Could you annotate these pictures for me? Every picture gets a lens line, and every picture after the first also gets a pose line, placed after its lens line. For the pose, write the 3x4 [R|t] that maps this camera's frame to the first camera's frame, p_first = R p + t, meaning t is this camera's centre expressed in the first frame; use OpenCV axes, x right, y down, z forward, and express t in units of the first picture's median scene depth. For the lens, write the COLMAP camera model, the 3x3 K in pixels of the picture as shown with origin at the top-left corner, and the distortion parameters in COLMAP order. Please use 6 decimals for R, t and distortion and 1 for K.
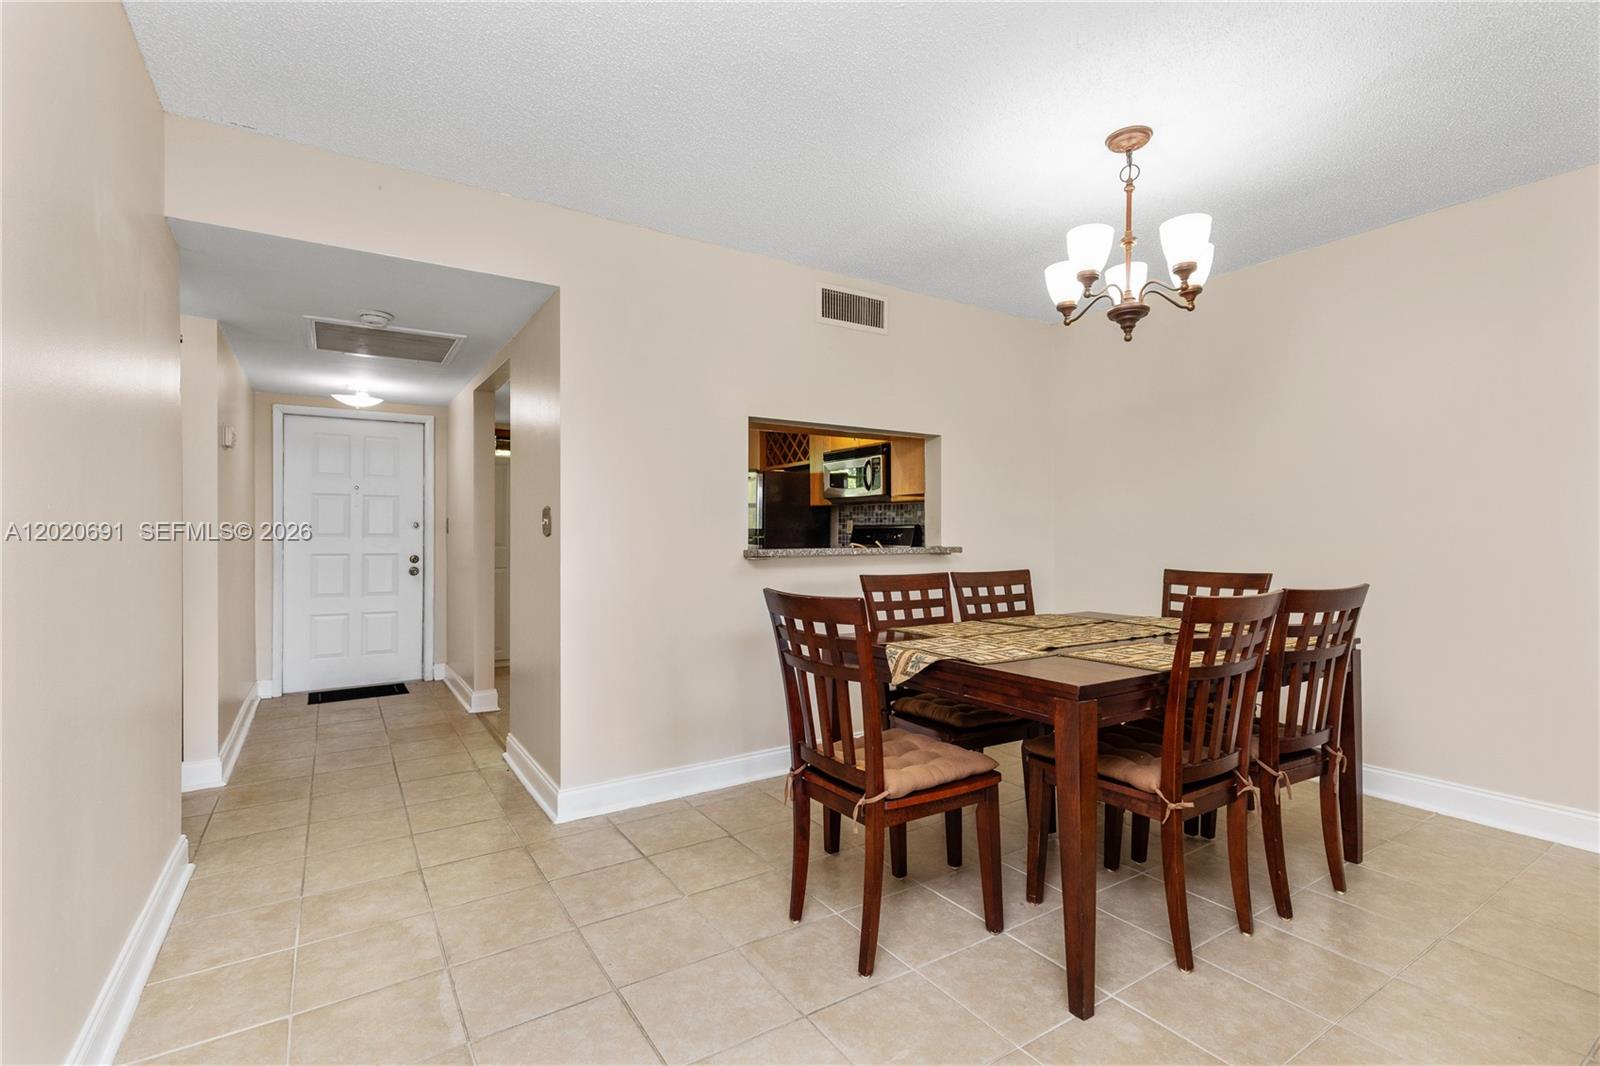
lens RADIAL K [[713.0, 0, 774.1], [0, 713.0, 531.3], [0, 0, 1]] dist [-0.001567, -0.000821]
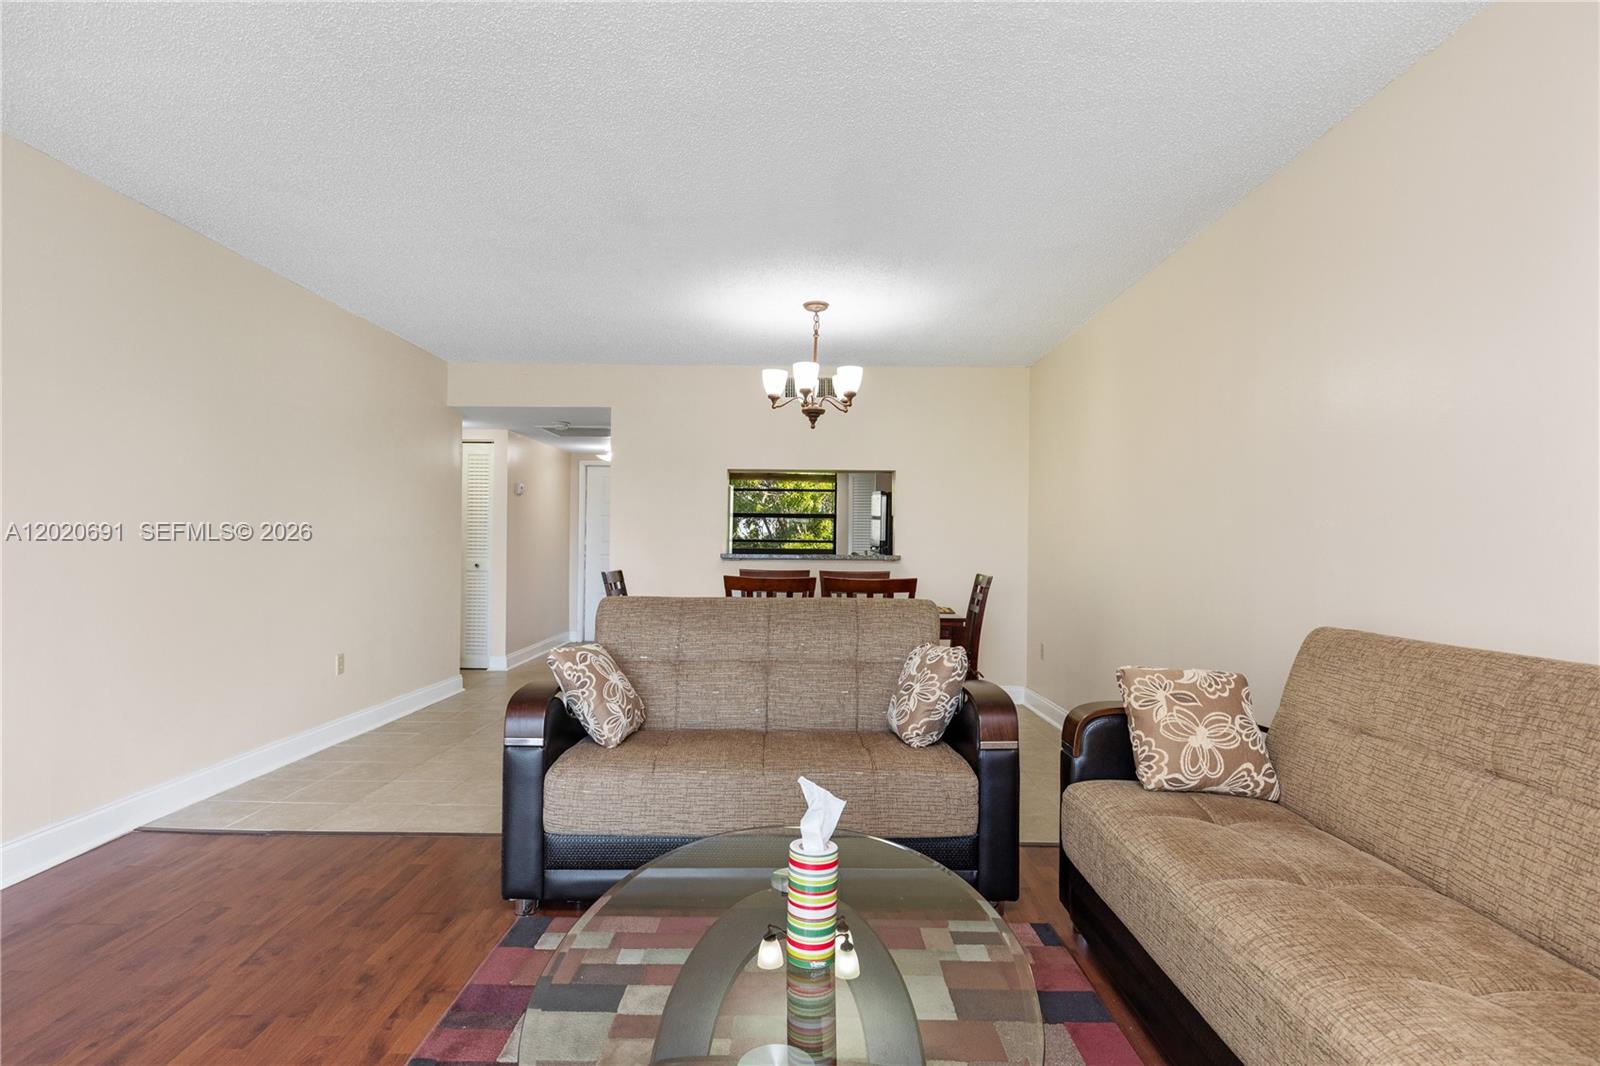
lens RADIAL K [[884.5, 0, 799.6], [0, 884.5, 534.4], [0, 0, 1]] dist [-0.005974, -0.000703]
pose [[0.820865, 0.008058, -0.571066, 0.988202], [-0.012296, 0.999918, -0.003565, -0.008418], [0.570990, 0.009949, 0.820897, -0.418522]]
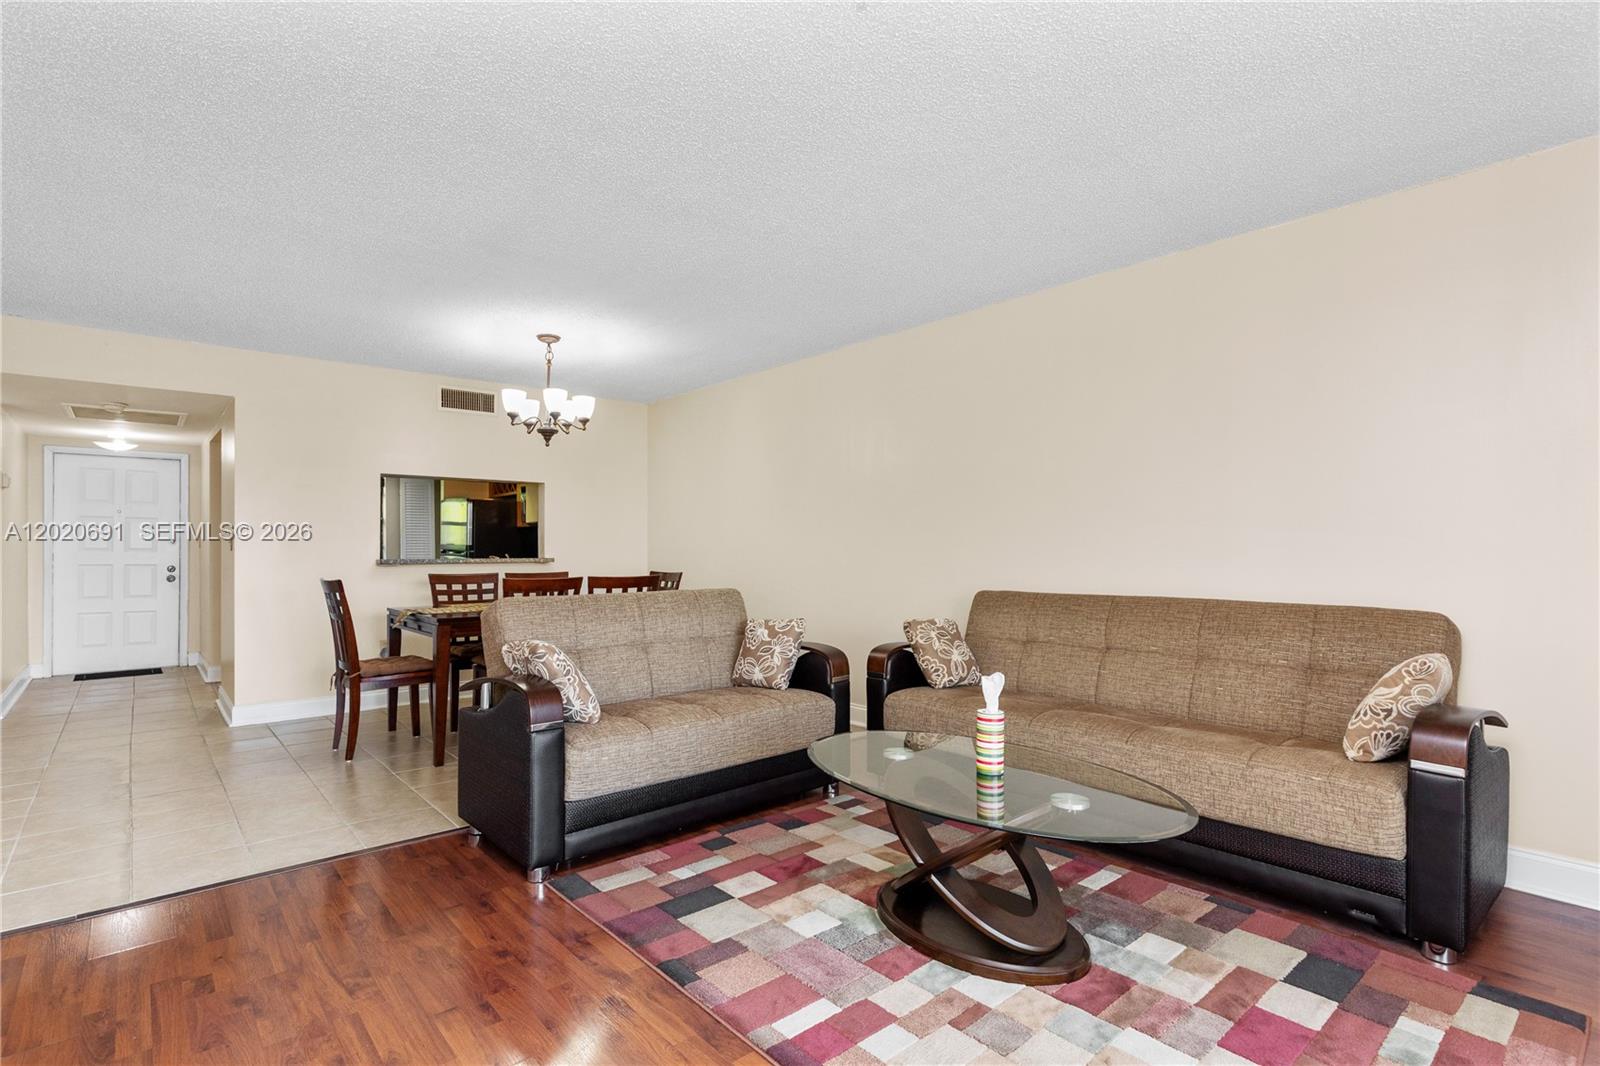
lens RADIAL K [[811.8, 0, 810.1], [0, 811.8, 543.6], [0, 0, 1]] dist [-0.003040, -0.000245]
pose [[0.991067, 0.002070, 0.133350, 0.539069], [-0.001870, 0.999997, -0.001624, -0.006060], [-0.133353, 0.001360, 0.991068, -0.719816]]
